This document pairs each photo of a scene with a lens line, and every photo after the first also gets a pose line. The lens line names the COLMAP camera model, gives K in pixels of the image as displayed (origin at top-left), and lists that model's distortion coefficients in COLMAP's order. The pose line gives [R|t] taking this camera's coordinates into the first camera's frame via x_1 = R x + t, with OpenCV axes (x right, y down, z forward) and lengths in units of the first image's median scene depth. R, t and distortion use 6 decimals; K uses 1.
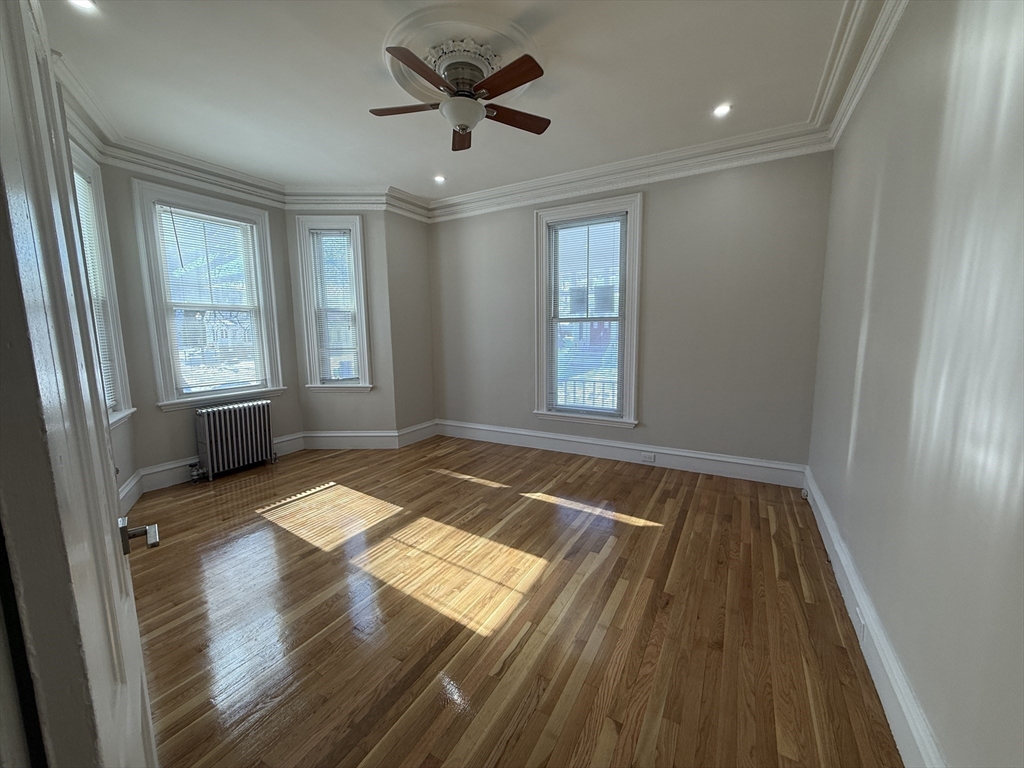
lens RADIAL K [[409.3, 0, 509.5], [0, 409.3, 379.9], [0, 0, 1]] dist [-0.001176, -0.000001]
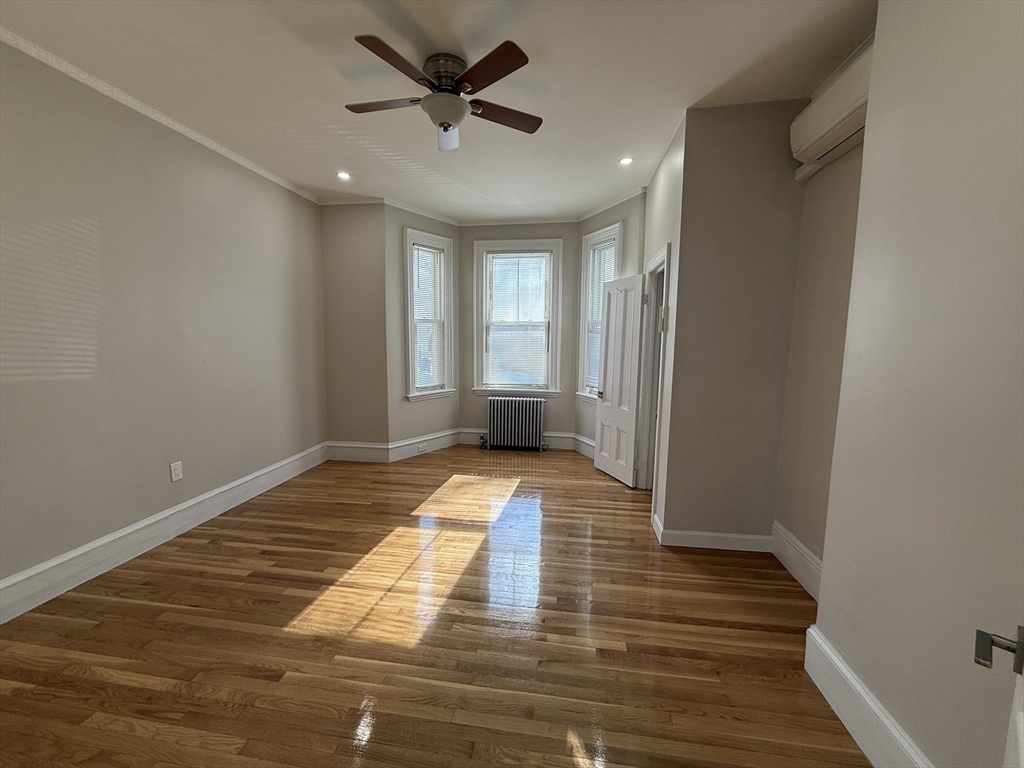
lens RADIAL K [[400.0, 0, 508.3], [0, 400.0, 389.9], [0, 0, 1]] dist [-0.001128, -0.000227]
pose [[0.352053, 0.137472, -0.925829, 0.557824], [-0.124100, 0.987278, 0.099407, -0.100295], [0.927716, 0.079899, 0.364635, 0.582532]]
